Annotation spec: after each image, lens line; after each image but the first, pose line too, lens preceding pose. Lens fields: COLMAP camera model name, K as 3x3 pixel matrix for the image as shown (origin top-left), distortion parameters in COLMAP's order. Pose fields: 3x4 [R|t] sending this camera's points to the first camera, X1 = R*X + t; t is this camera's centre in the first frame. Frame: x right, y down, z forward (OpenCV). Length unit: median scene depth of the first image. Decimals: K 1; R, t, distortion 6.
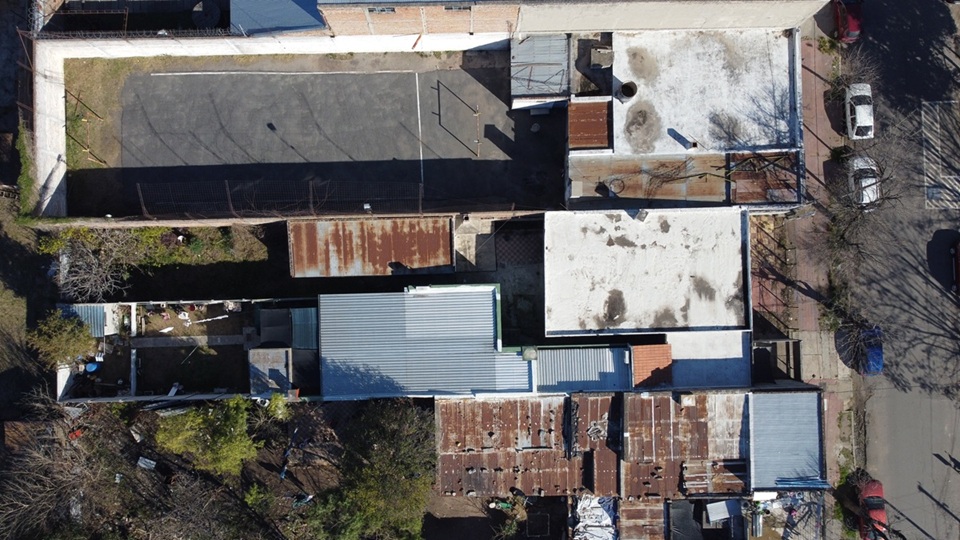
lens RADIAL K [[734.1, 0, 480.2], [0, 734.1, 274.8], [0, 0, 1]] dist [-0.002139, -0.002381]
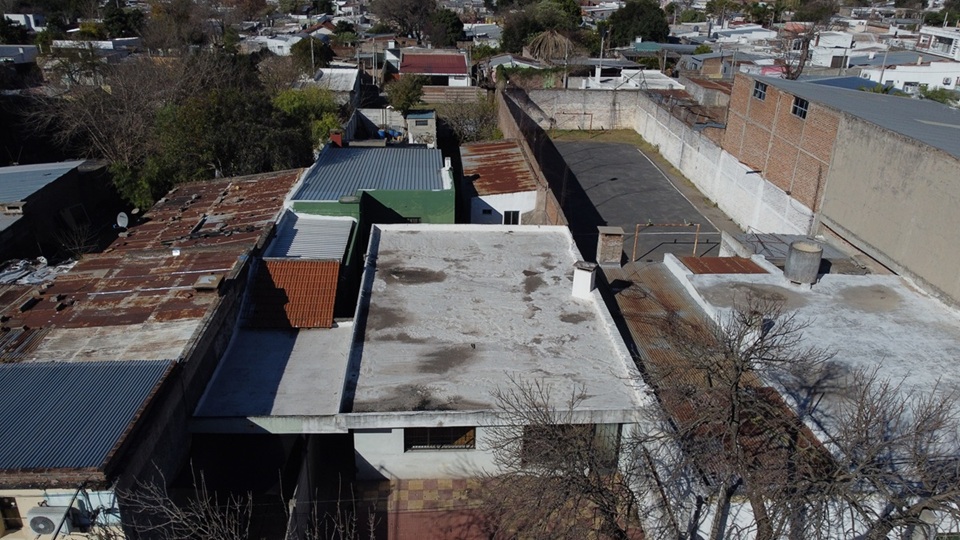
lens RADIAL K [[734.1, 0, 483.0], [0, 734.1, 269.9], [0, 0, 1]] dist [-0.002139, -0.002381]
pose [[0.045089, 0.387636, -0.920709, 0.691080], [-0.998982, 0.018423, -0.041166, 0.014457], [0.001005, 0.921628, 0.388072, 0.778853]]
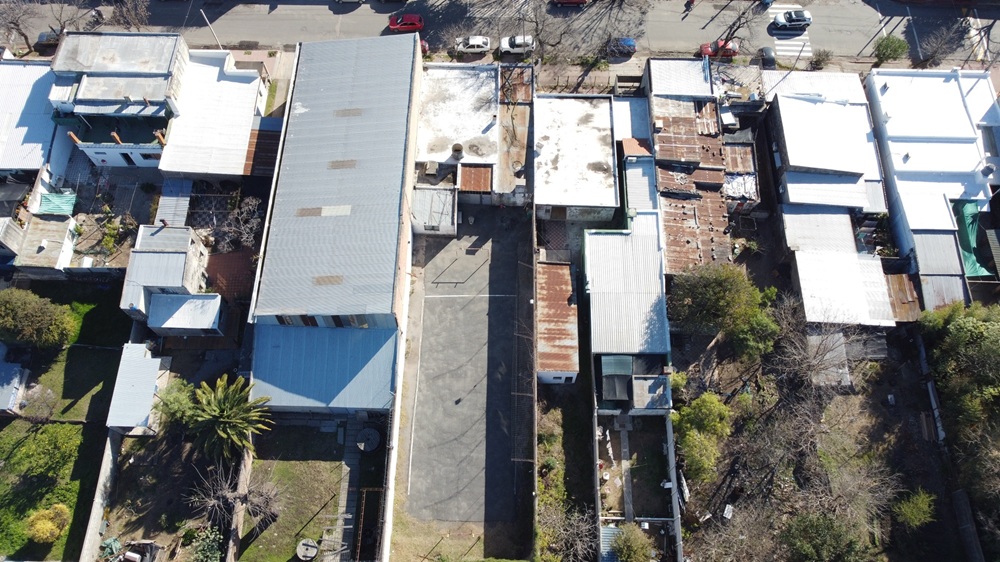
lens RADIAL K [[764.7, 0, 497.6], [0, 764.7, 282.6], [0, 0, 1]] dist [-0.002139, -0.002381]
pose [[0.042663, -0.905400, 0.422411, -0.701104], [0.998835, 0.048189, 0.002408, -0.155246], [-0.022536, 0.421816, 0.906401, -0.318809]]
